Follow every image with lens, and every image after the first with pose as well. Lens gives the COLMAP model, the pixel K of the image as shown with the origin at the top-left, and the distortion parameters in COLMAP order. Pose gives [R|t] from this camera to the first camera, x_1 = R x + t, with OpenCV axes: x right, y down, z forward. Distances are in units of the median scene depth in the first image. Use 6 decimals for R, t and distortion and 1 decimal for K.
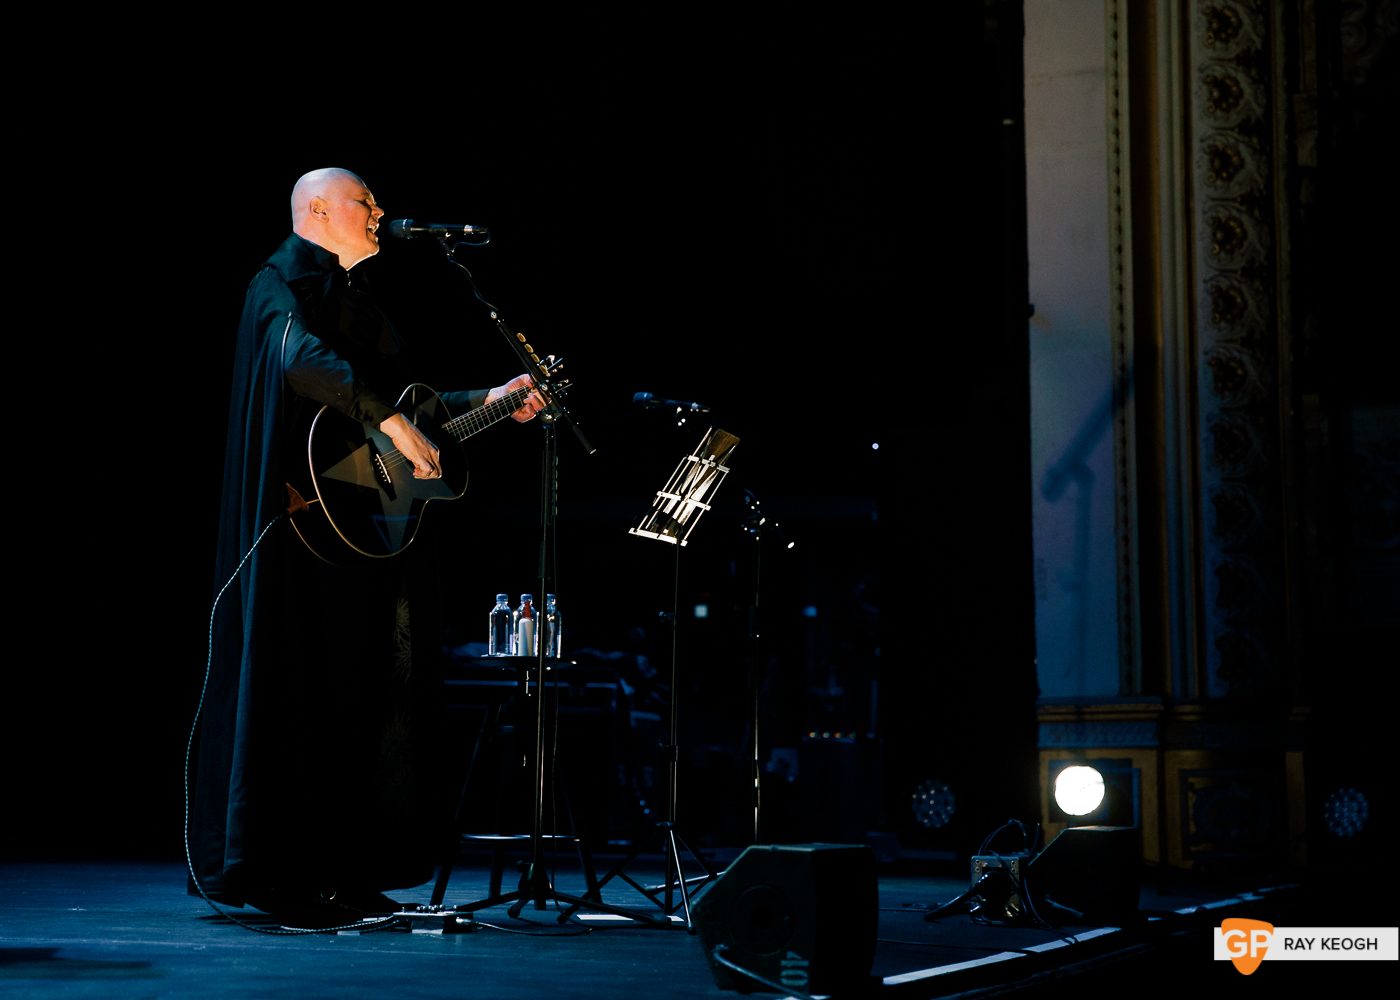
lens RADIAL K [[3078.4, 0, 700.7], [0, 3078.4, 567.8], [0, 0, 1]] dist [0.332260, -0.194421]
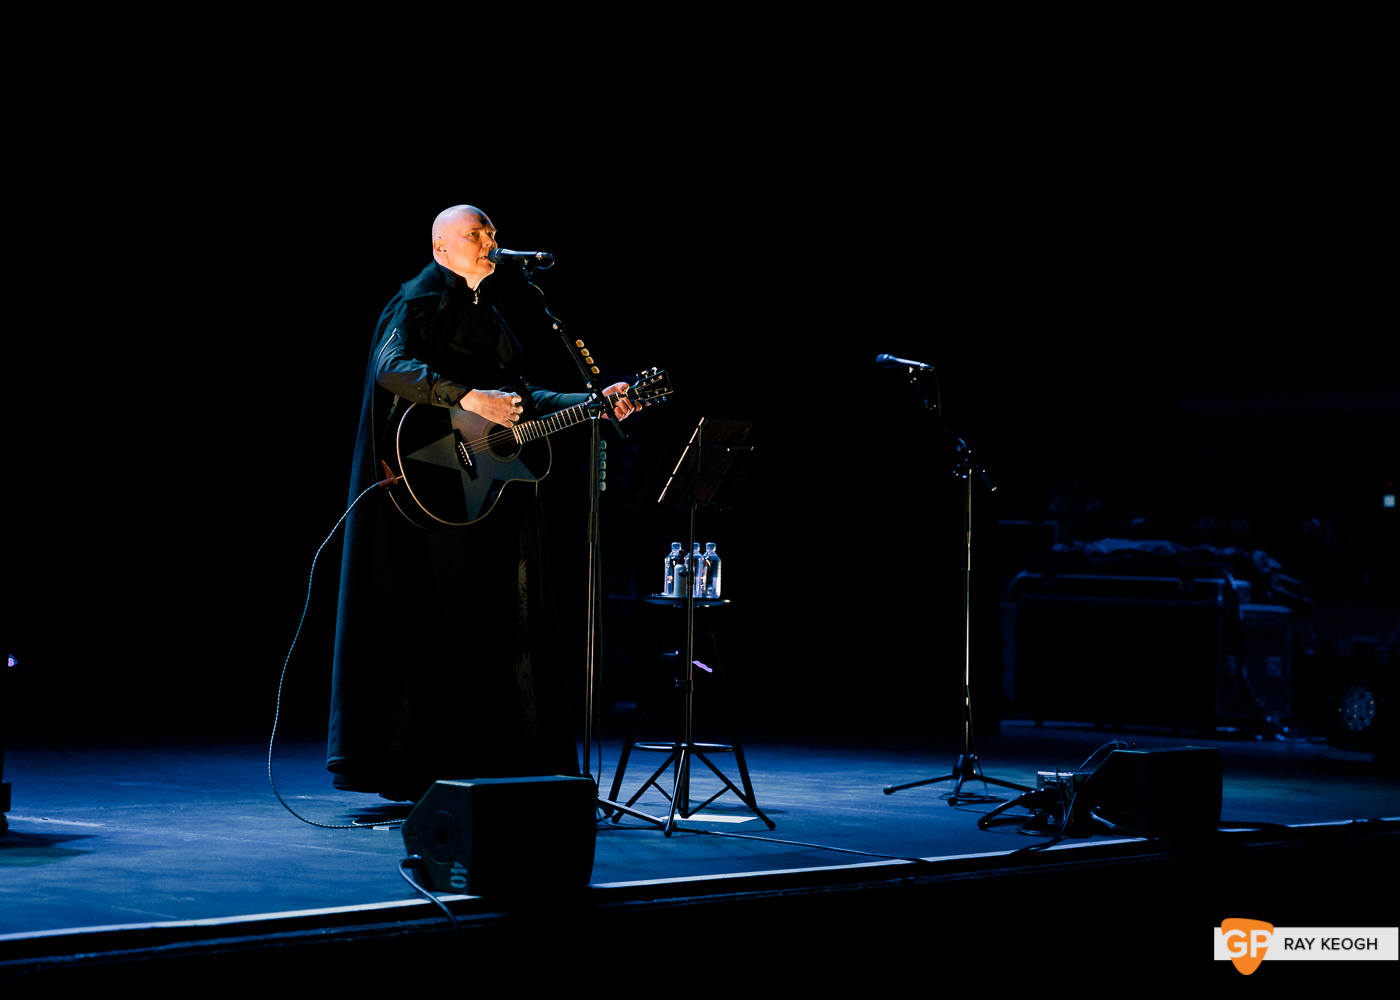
lens RADIAL K [[3078.4, 0, 700.7], [0, 3078.4, 567.8], [0, 0, 1]] dist [0.332260, -0.194421]
pose [[0.937784, 0.001018, -0.347217, 0.394799], [0.015836, 0.998830, 0.045699, -0.039586], [0.346857, -0.048354, 0.936671, -0.123575]]
